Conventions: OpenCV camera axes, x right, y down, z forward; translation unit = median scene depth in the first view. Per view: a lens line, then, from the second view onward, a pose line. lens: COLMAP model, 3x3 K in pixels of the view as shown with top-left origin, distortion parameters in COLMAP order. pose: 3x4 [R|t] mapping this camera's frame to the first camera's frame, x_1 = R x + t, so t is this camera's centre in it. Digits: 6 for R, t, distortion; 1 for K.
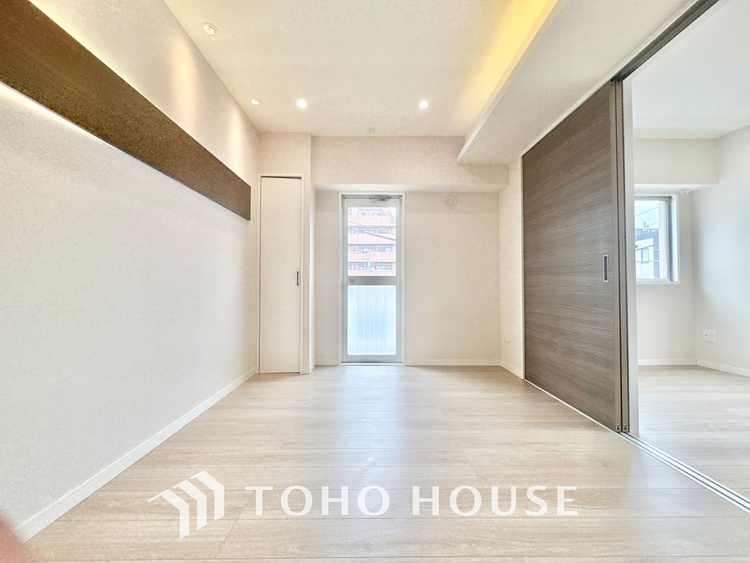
lens RADIAL K [[300.9, 0, 374.3], [0, 300.9, 284.2], [0, 0, 1]] dist [-0.003239, 0.001032]
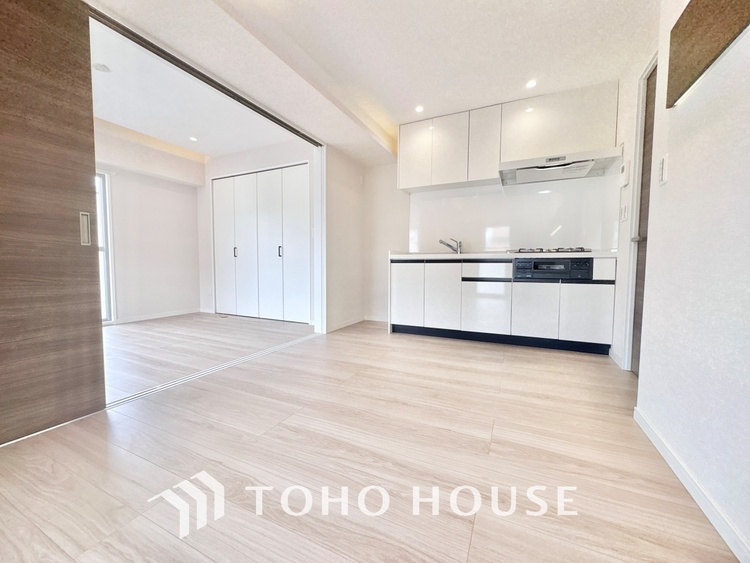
lens RADIAL K [[300.9, 0, 372.3], [0, 300.9, 281.7], [0, 0, 1]] dist [-0.003239, 0.001032]
pose [[-0.889880, -0.028494, 0.455304, -0.237957], [-0.010288, 0.999047, 0.042414, 0.032777], [-0.456078, 0.033059, -0.889325, 0.974636]]
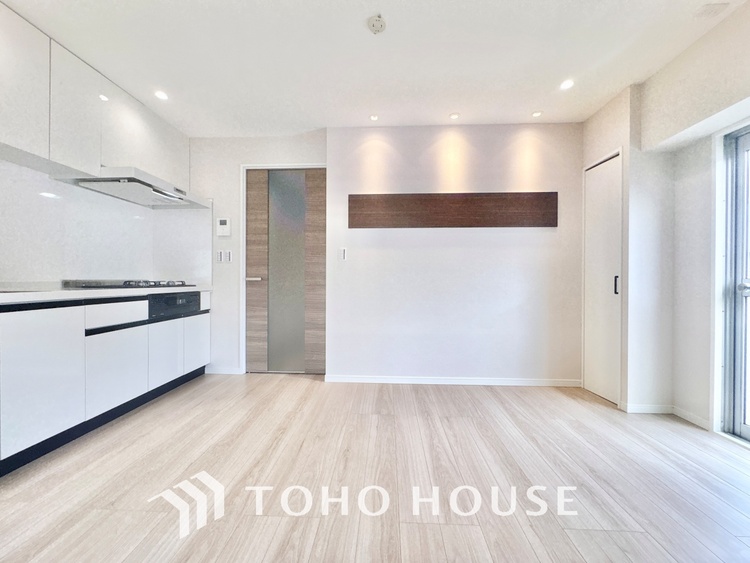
lens RADIAL K [[300.9, 0, 375.9], [0, 300.9, 284.1], [0, 0, 1]] dist [-0.003239, 0.001032]
pose [[-0.056391, 0.012818, -0.998326, 0.630660], [0.011547, 0.999859, 0.012186, -0.042972], [0.998342, -0.010840, -0.056531, 0.474668]]
